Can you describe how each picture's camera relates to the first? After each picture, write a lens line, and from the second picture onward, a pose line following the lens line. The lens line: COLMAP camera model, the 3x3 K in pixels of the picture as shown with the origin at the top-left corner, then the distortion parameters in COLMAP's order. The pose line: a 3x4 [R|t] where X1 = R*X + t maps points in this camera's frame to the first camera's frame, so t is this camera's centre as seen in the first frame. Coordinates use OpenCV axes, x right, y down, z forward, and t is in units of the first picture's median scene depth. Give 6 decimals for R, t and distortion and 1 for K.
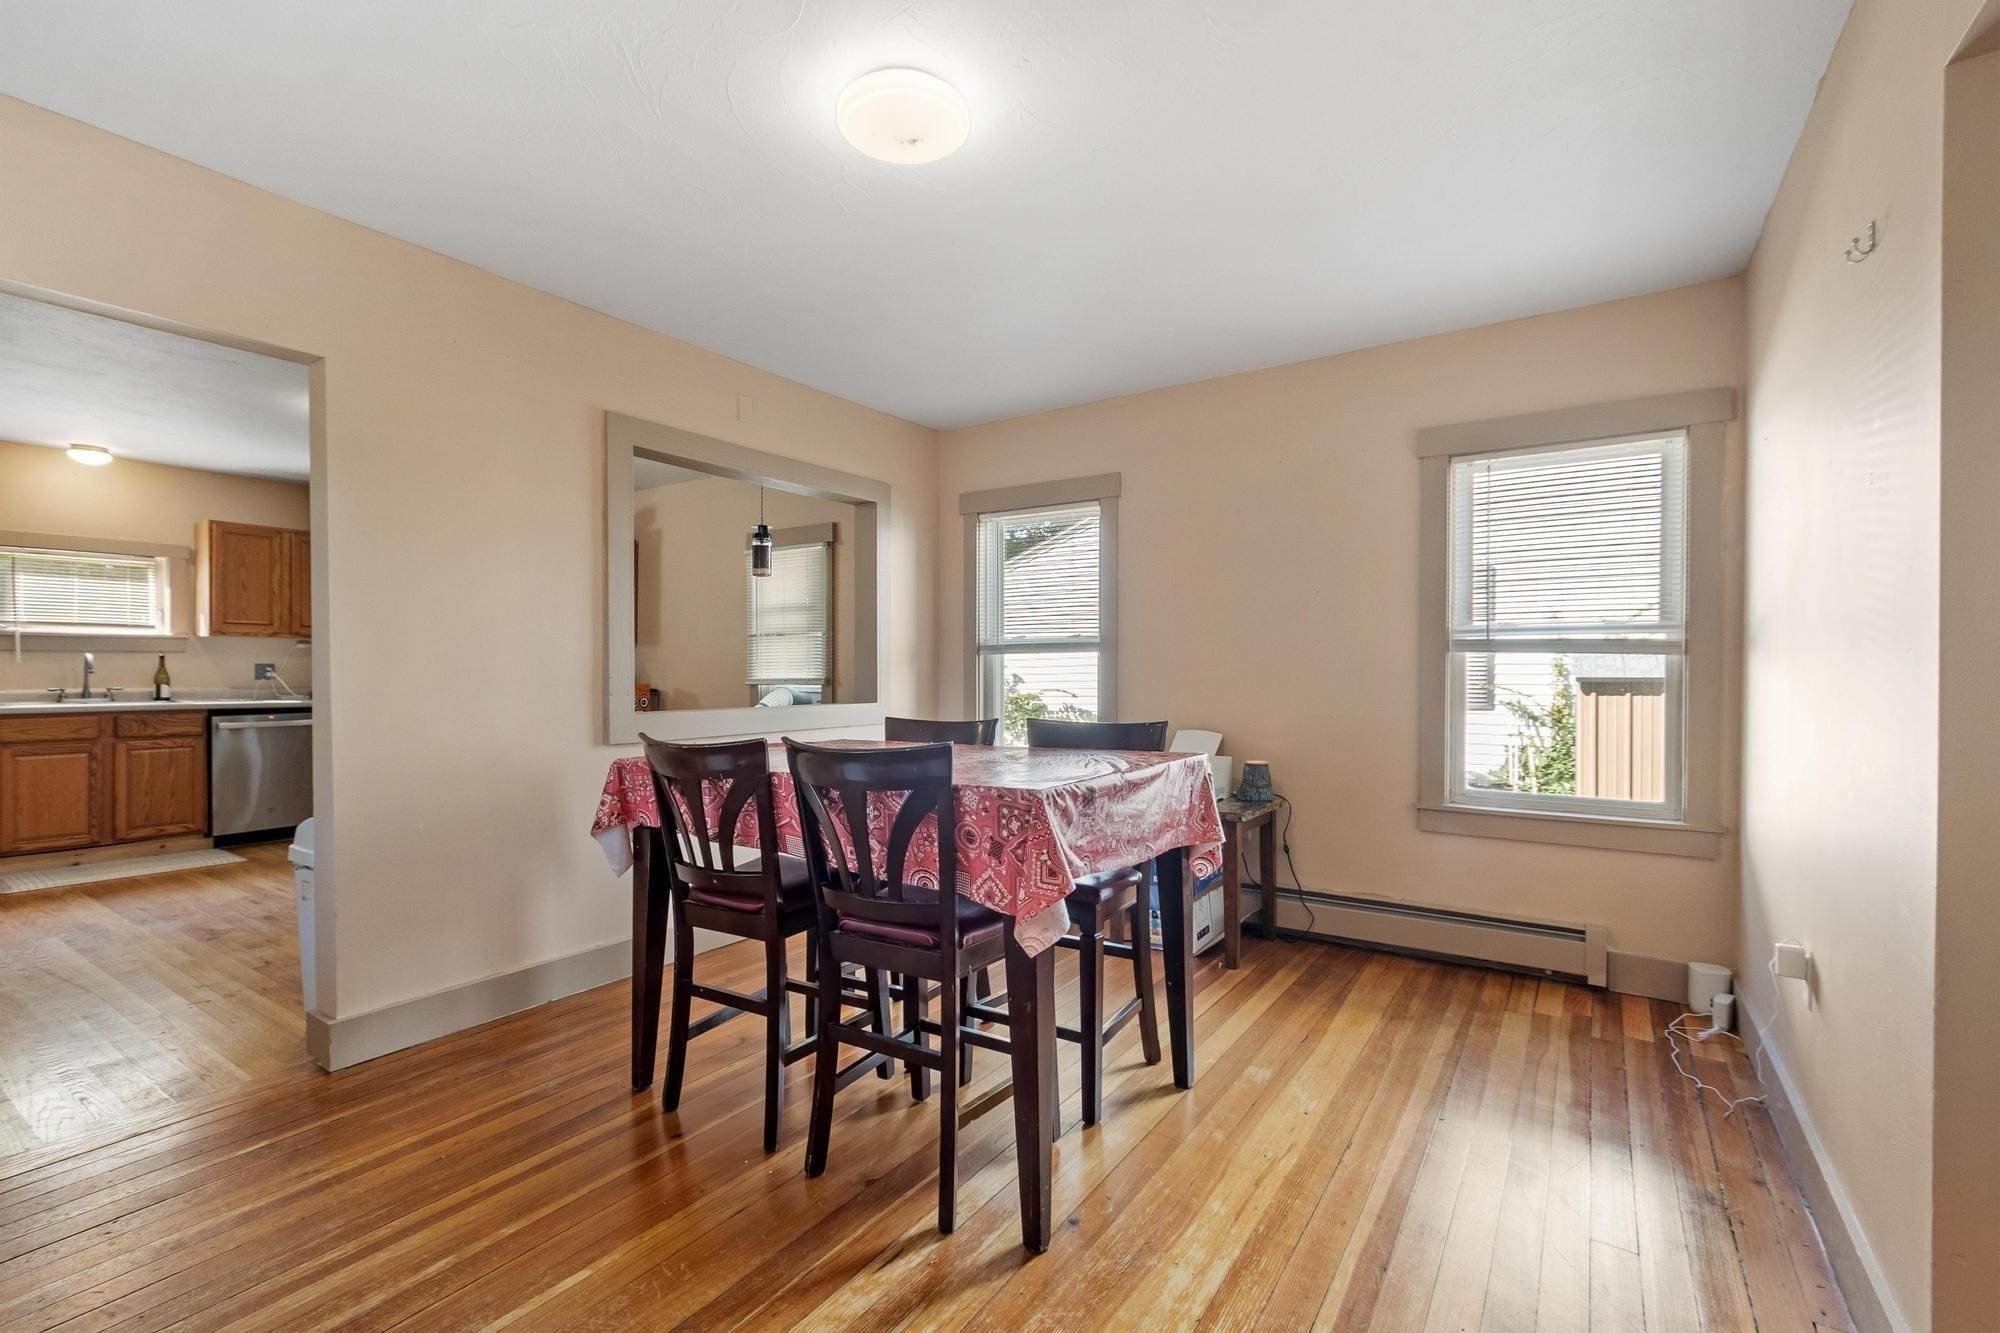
lens RADIAL K [[874.4, 0, 995.6], [0, 874.4, 671.1], [0, 0, 1]] dist [-0.000729, -0.000129]
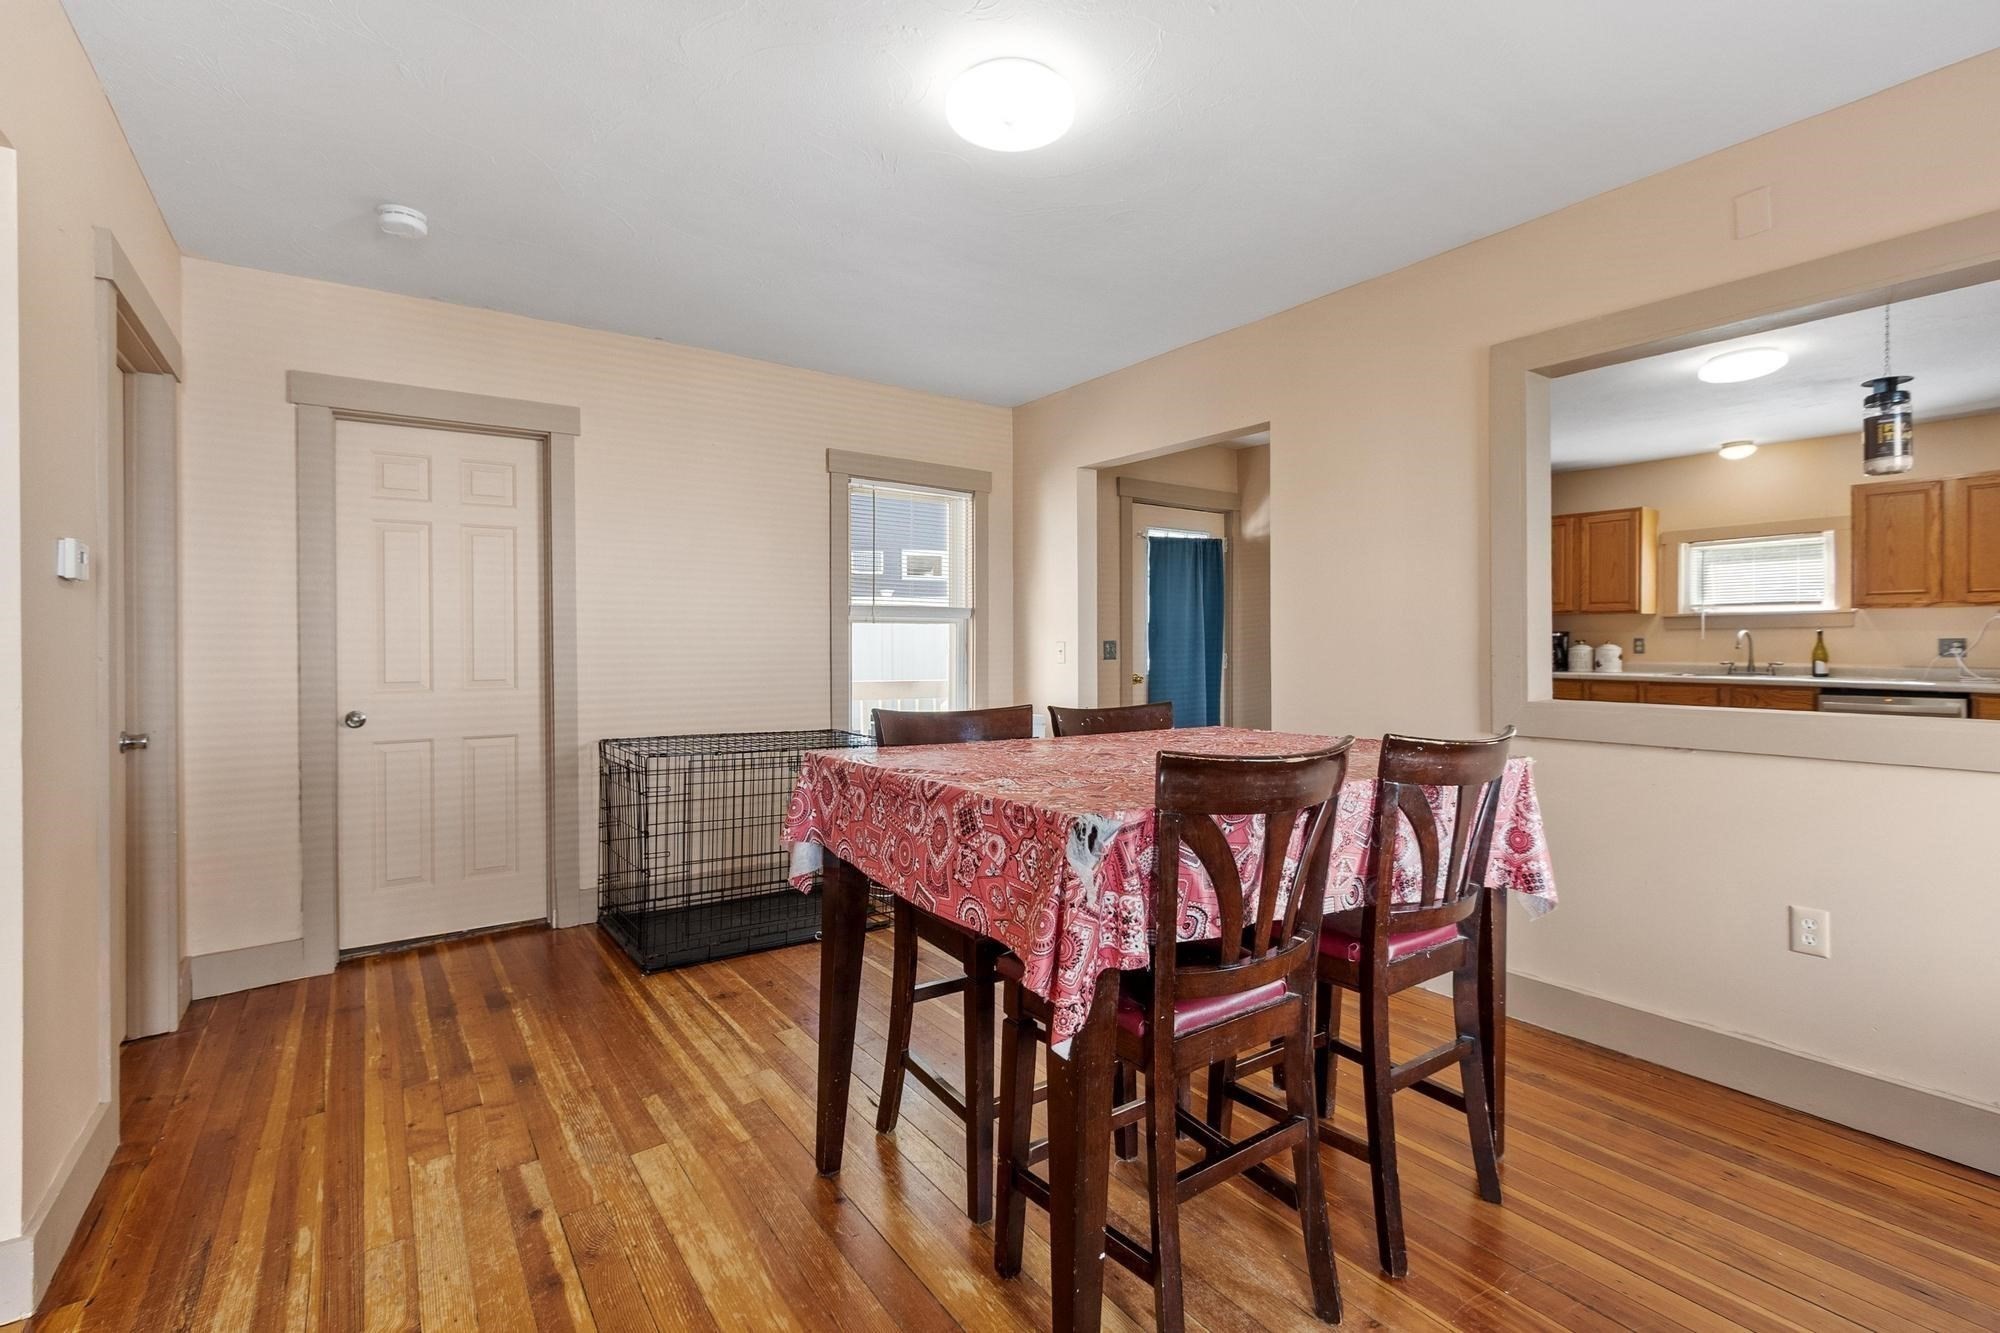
lens RADIAL K [[885.0, 0, 1000.0], [0, 885.0, 666.5], [0, 0, 1]] dist [-0.002876, -0.000413]
pose [[-0.346806, 0.023700, -0.937637, 0.319862], [-0.001143, 0.999669, 0.025691, -0.002700], [0.937936, 0.009982, -0.346665, 0.504840]]
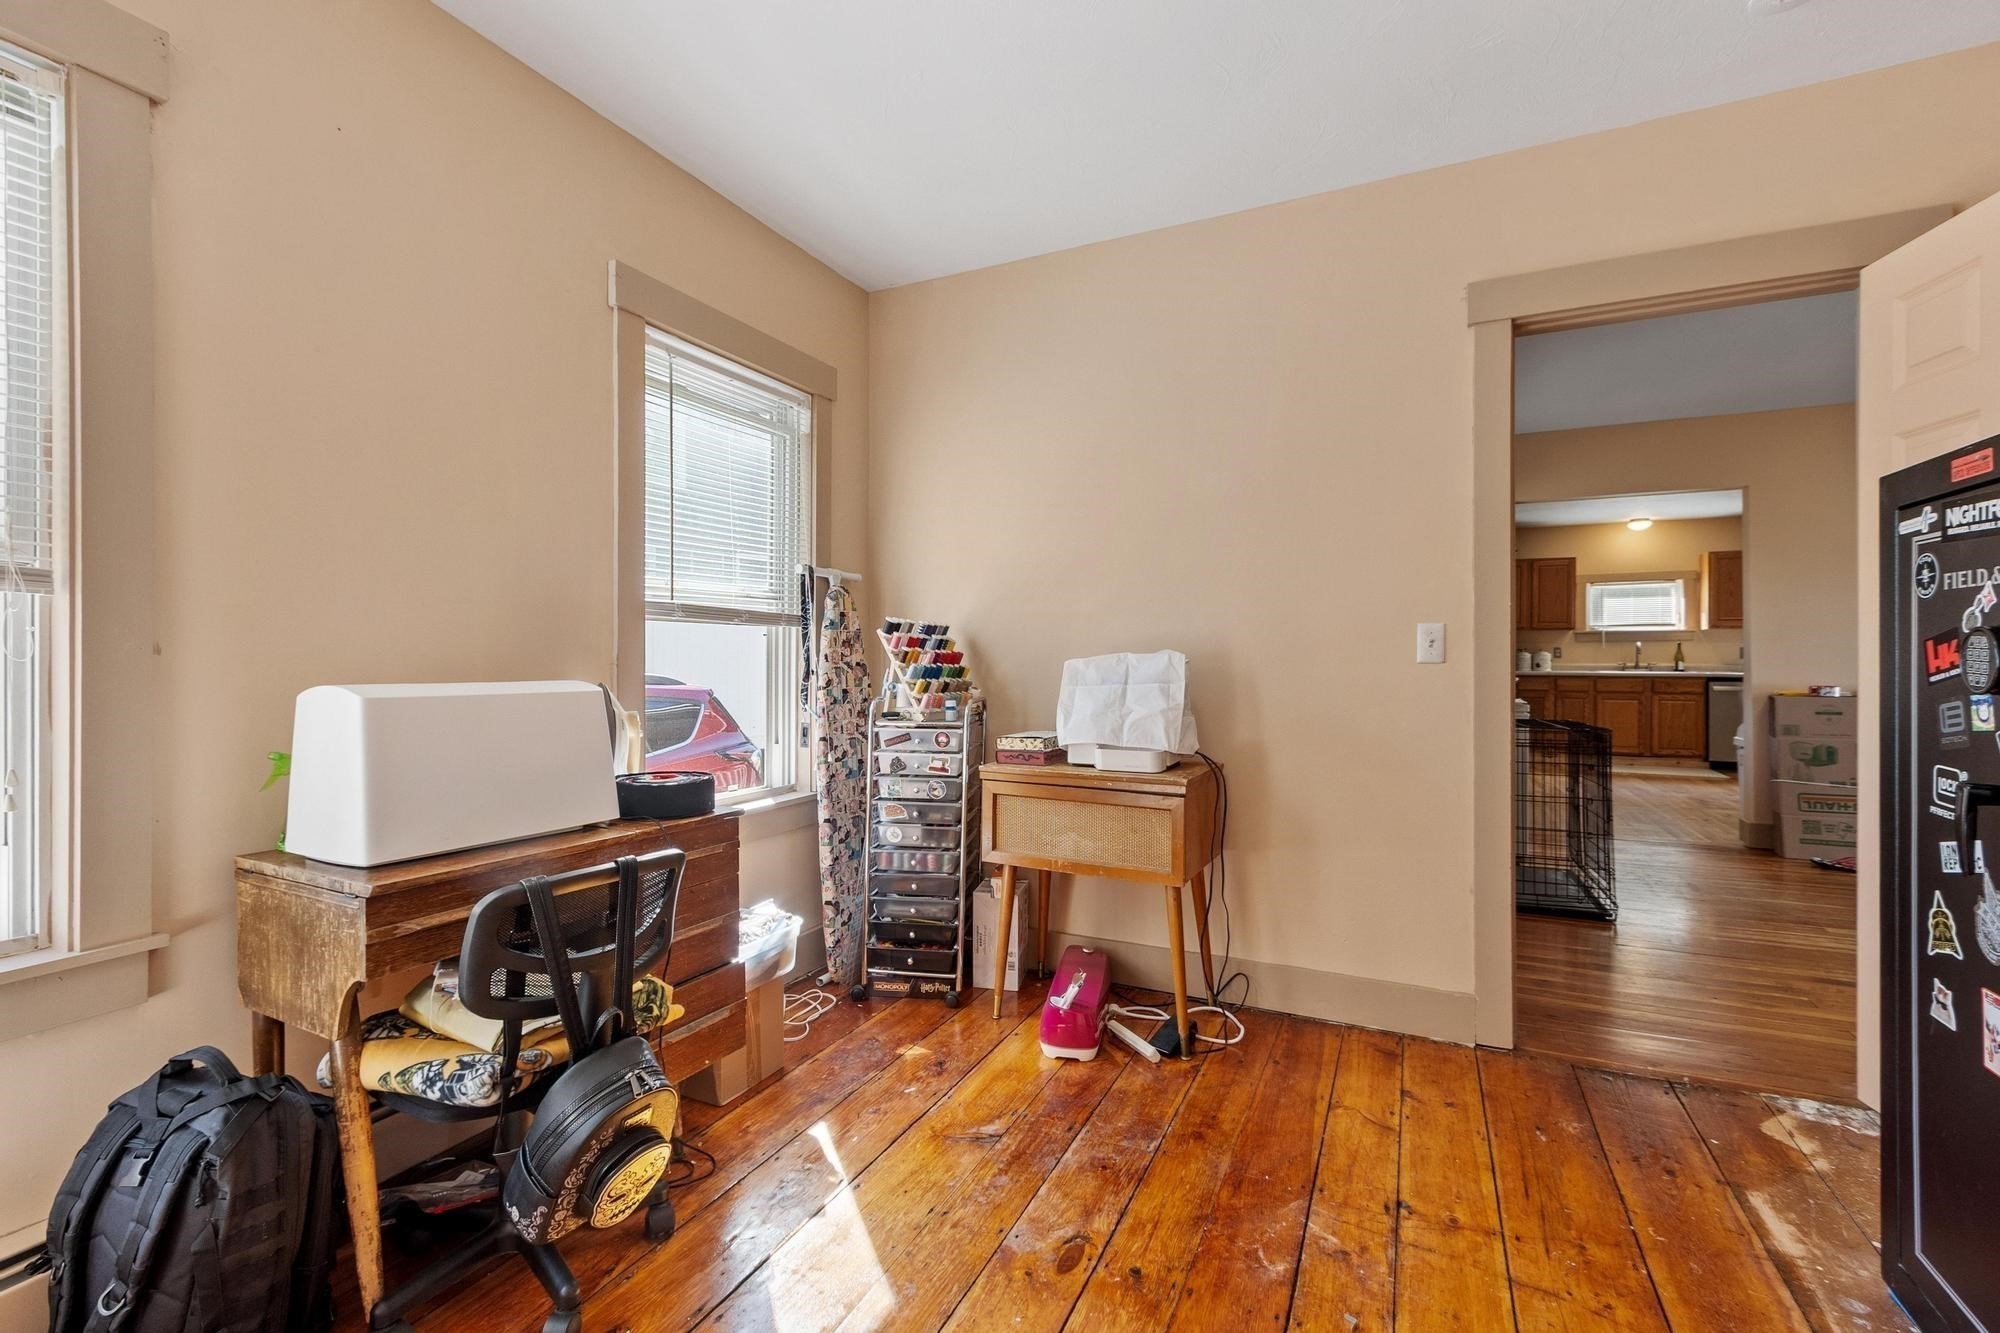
lens RADIAL K [[874.4, 0, 995.6], [0, 874.4, 671.1], [0, 0, 1]] dist [-0.000729, -0.000129]
pose [[0.143708, 0.008705, -0.989582, 0.436987], [-0.002548, 0.999961, 0.008426, 0.024090], [0.989617, 0.001311, 0.143724, -0.454432]]
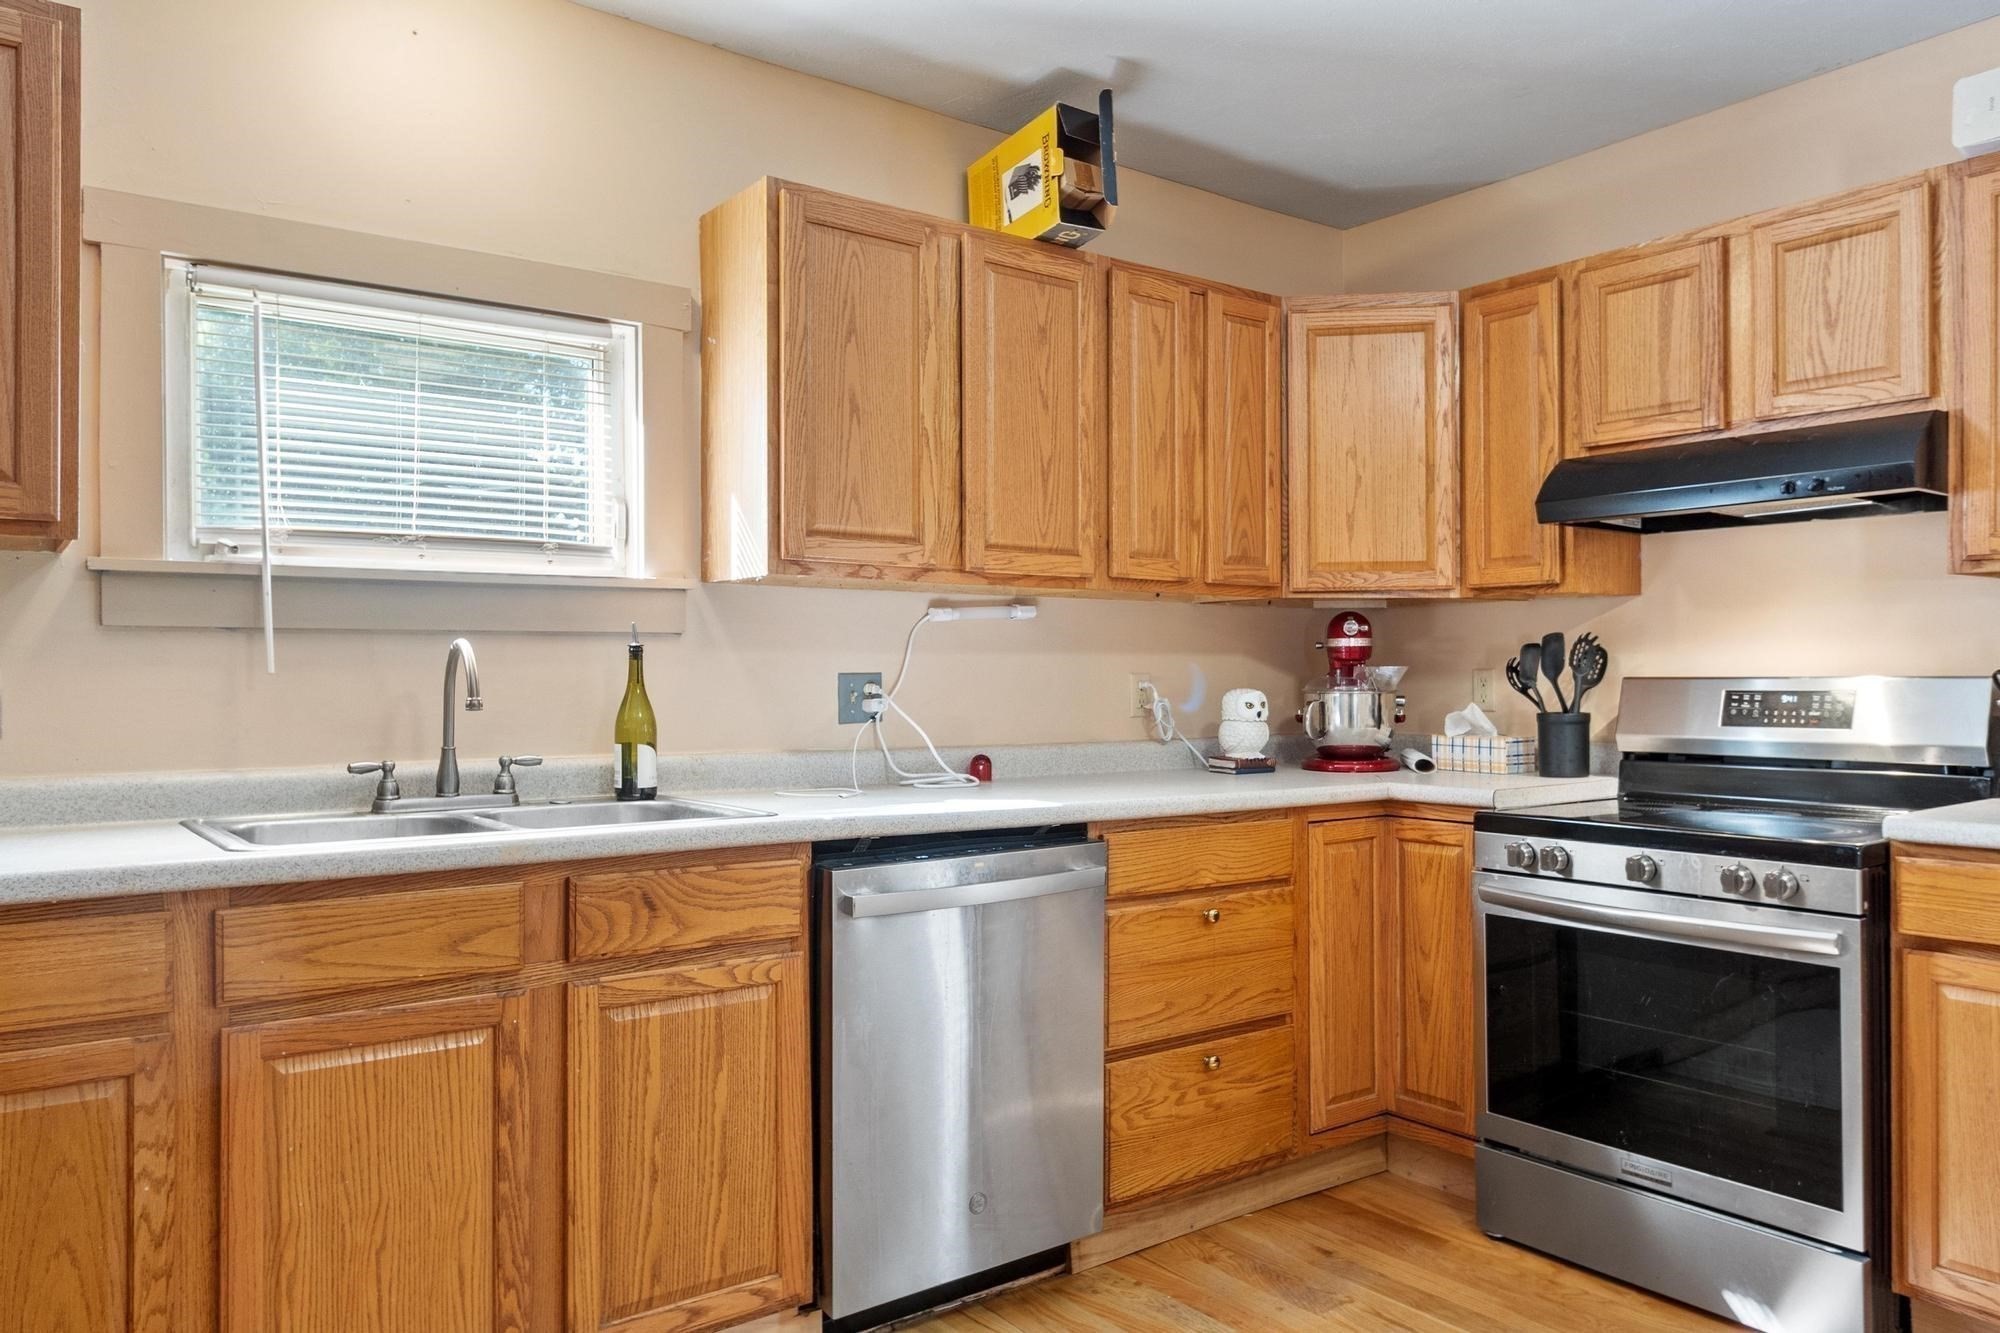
lens RADIAL K [[1386.3, 0, 1000.0], [0, 1386.3, 666.5], [0, 0, 1]] dist [0.005024, -0.004670]
pose [[0.946384, -0.011623, -0.322833, -0.724385], [0.007834, 0.999884, -0.013033, -0.004101], [0.322948, 0.009806, 0.946366, 0.628502]]
